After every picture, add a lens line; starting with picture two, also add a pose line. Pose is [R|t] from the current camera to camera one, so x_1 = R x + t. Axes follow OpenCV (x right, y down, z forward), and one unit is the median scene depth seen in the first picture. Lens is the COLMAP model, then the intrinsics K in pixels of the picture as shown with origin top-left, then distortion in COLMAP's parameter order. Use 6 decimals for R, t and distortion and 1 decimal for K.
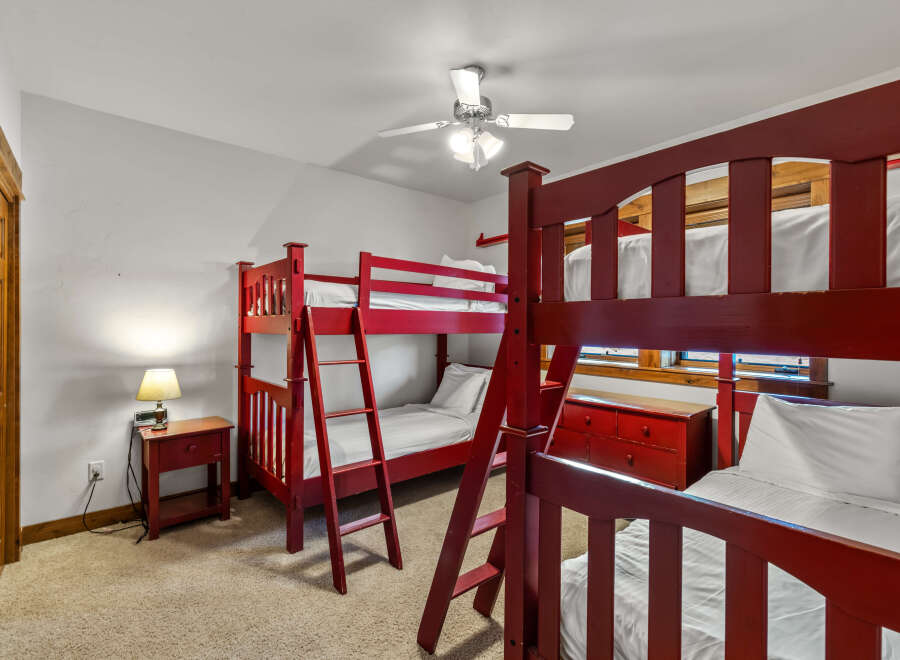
lens RADIAL K [[426.8, 0, 448.8], [0, 426.8, 325.7], [0, 0, 1]] dist [-0.000319, 0.000151]
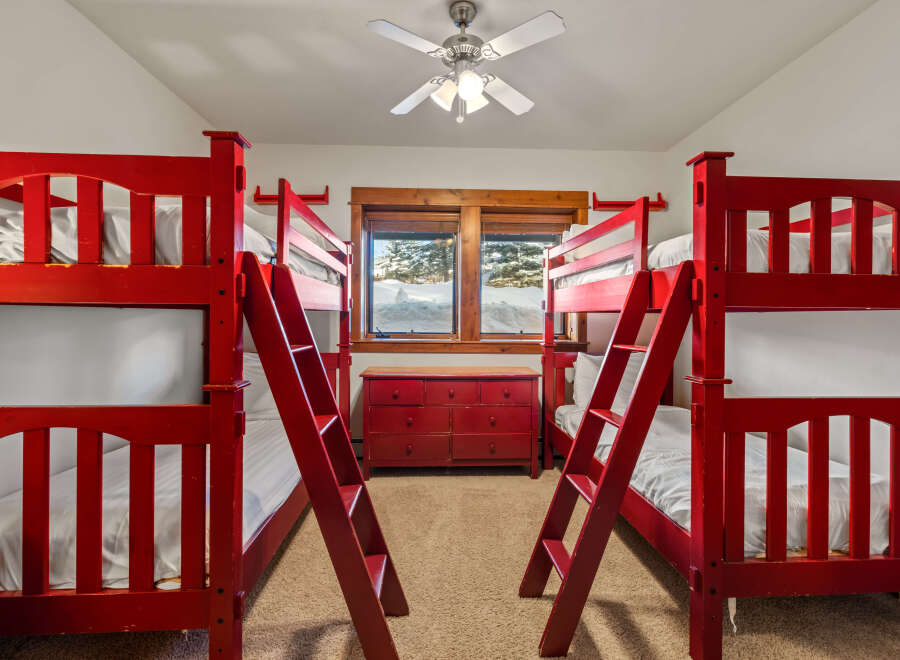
lens RADIAL K [[429.4, 0, 449.7], [0, 429.4, 310.2], [0, 0, 1]] dist [0.000278, 0.000647]
pose [[0.614563, 0.011272, 0.788788, -1.478453], [-0.004575, 0.999932, -0.010726, 0.086664], [-0.788855, 0.002983, 0.614572, 1.040879]]
